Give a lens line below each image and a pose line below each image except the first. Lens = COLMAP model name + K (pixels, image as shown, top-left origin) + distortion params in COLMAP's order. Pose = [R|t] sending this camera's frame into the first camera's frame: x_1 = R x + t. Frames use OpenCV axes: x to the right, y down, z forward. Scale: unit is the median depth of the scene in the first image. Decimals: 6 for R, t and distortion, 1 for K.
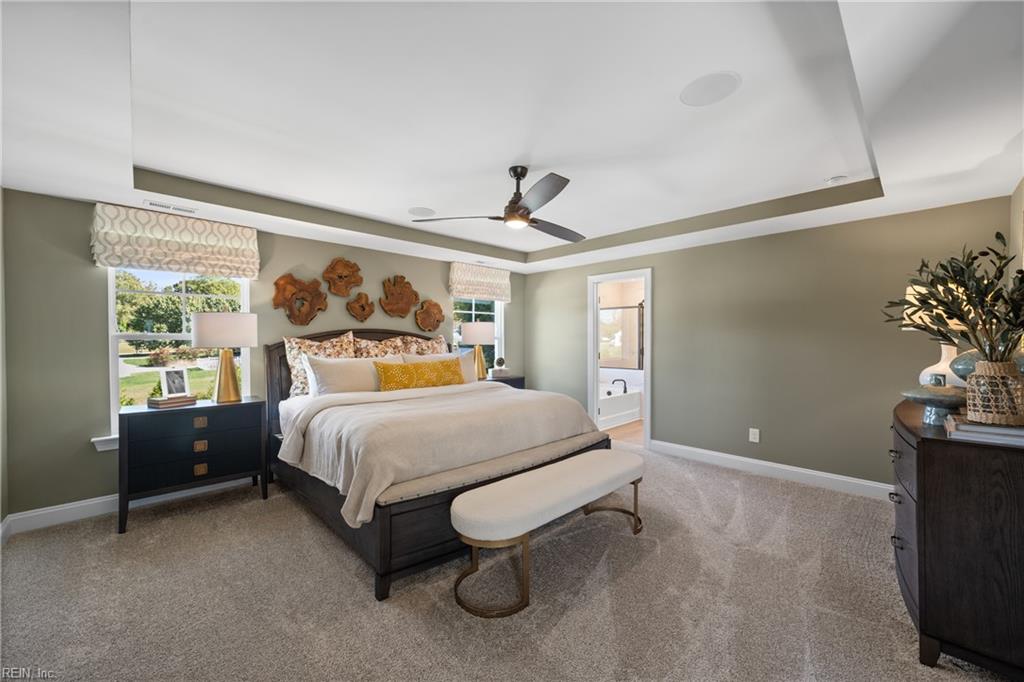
lens RADIAL K [[392.1, 0, 519.1], [0, 392.1, 341.3], [0, 0, 1]] dist [-0.008700, 0.004518]
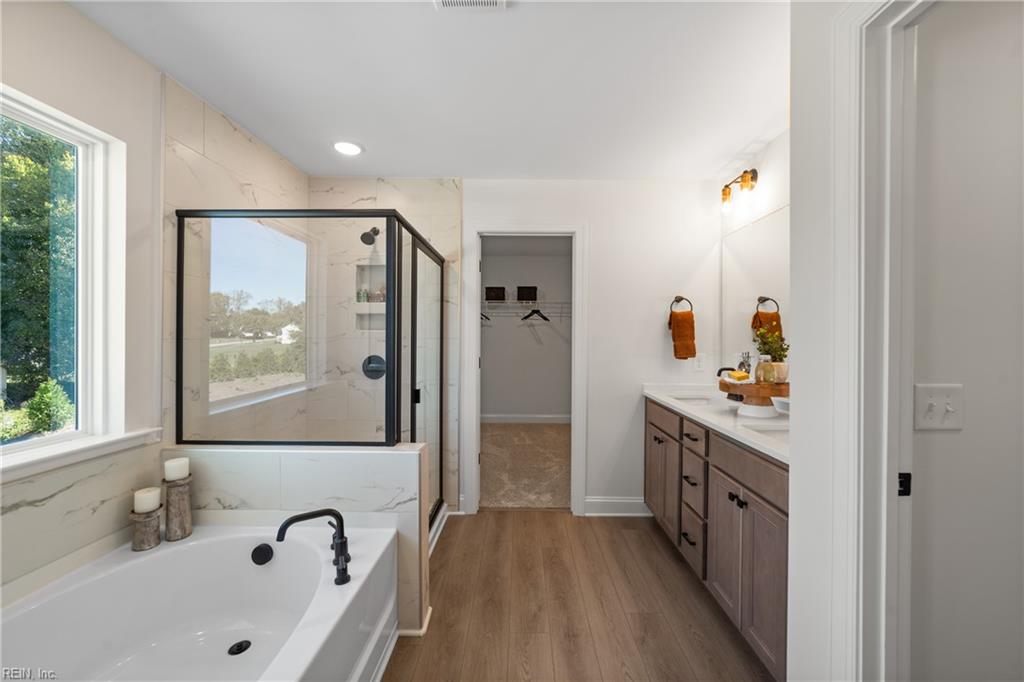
lens RADIAL K [[392.1, 0, 520.6], [0, 392.1, 338.6], [0, 0, 1]] dist [-0.008700, 0.004518]
pose [[0.705371, -0.001388, 0.708837, 0.062622], [-0.001402, 0.999993, 0.003354, -0.000728], [-0.708837, -0.003360, 0.705364, 0.261762]]
